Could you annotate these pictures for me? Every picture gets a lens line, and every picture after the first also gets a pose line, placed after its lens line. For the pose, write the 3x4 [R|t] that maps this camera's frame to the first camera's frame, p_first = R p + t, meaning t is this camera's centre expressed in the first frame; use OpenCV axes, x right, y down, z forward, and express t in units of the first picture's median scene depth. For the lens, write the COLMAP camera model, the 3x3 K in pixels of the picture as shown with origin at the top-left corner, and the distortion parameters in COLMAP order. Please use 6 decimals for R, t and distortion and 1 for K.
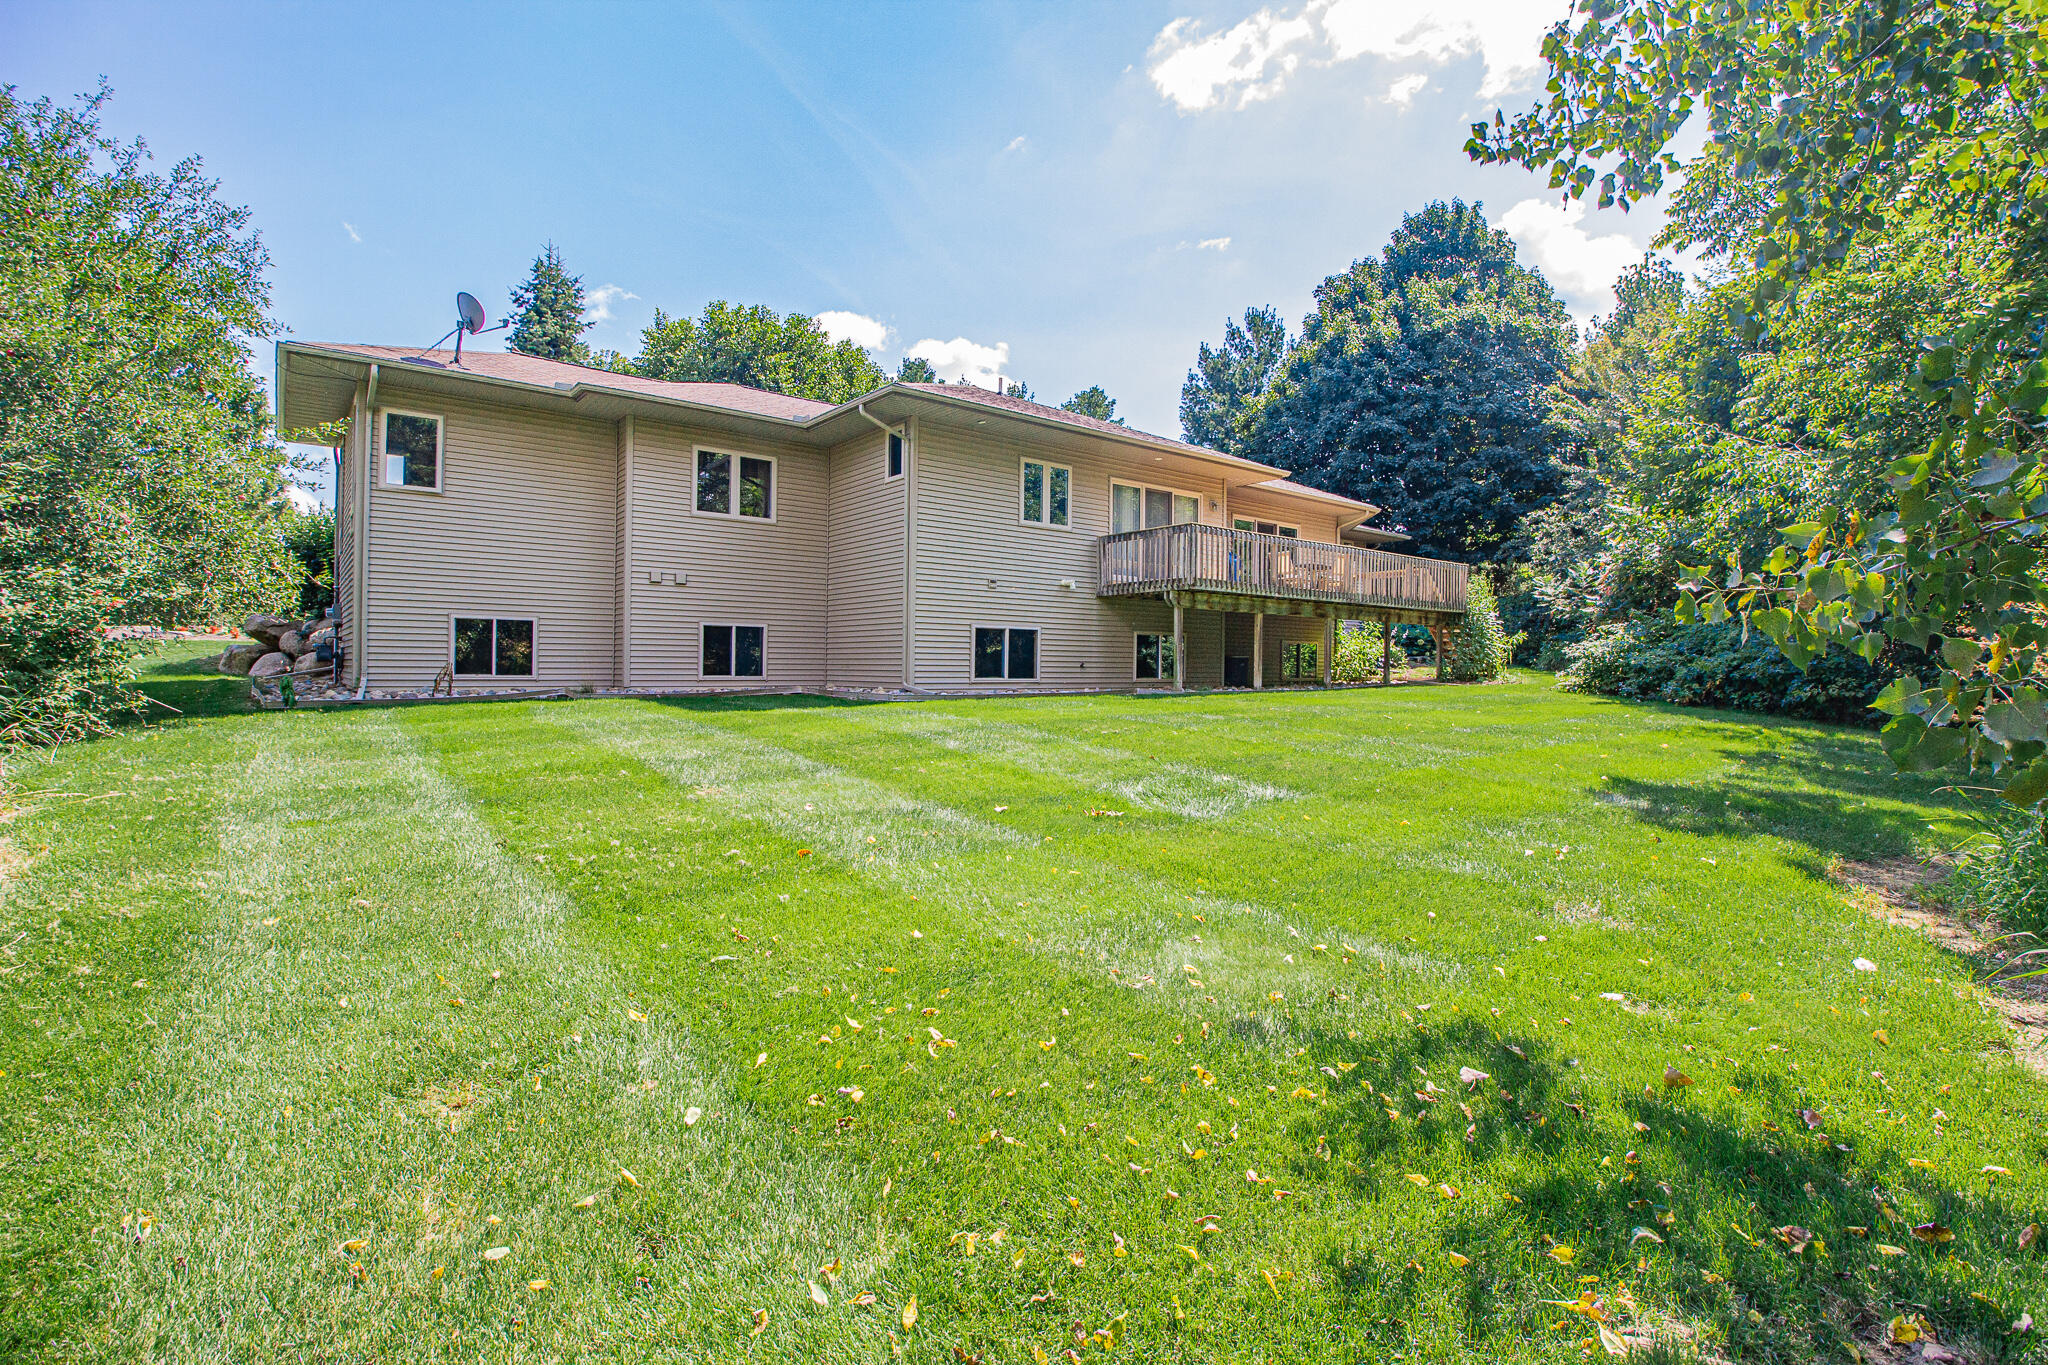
lens RADIAL K [[957.0, 0, 1044.2], [0, 957.0, 681.3], [0, 0, 1]] dist [-0.000132, -0.011836]
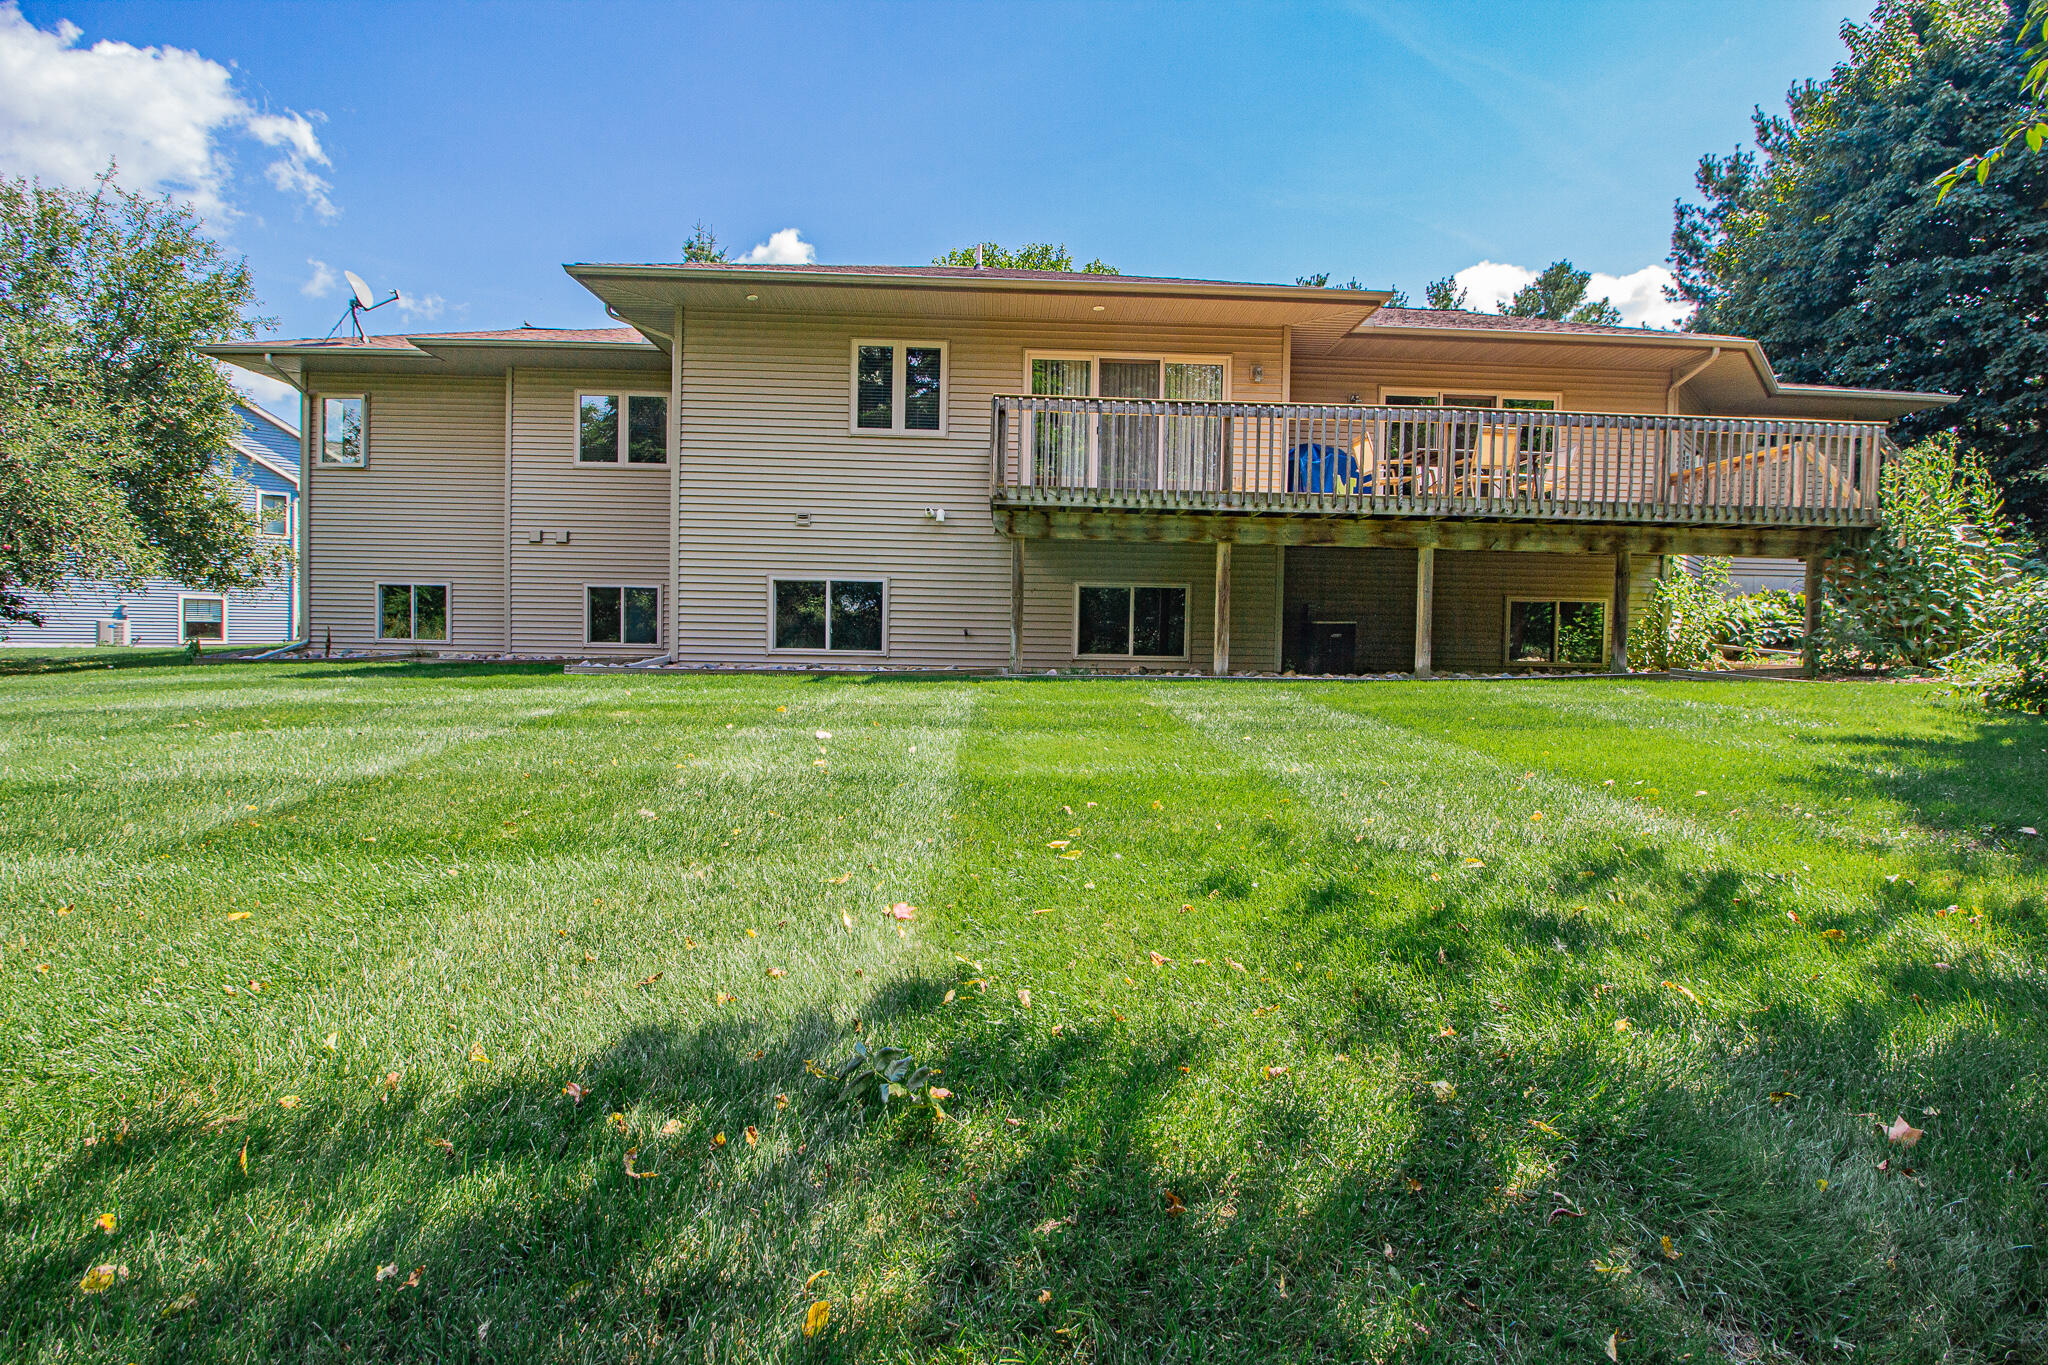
lens RADIAL K [[957.0, 0, 1021.3], [0, 957.0, 672.4], [0, 0, 1]] dist [-0.000132, -0.011836]
pose [[0.800843, 0.026585, -0.598284, 0.496509], [-0.017486, 0.999626, 0.021014, -0.003204], [0.598619, -0.006367, 0.801008, 0.487393]]
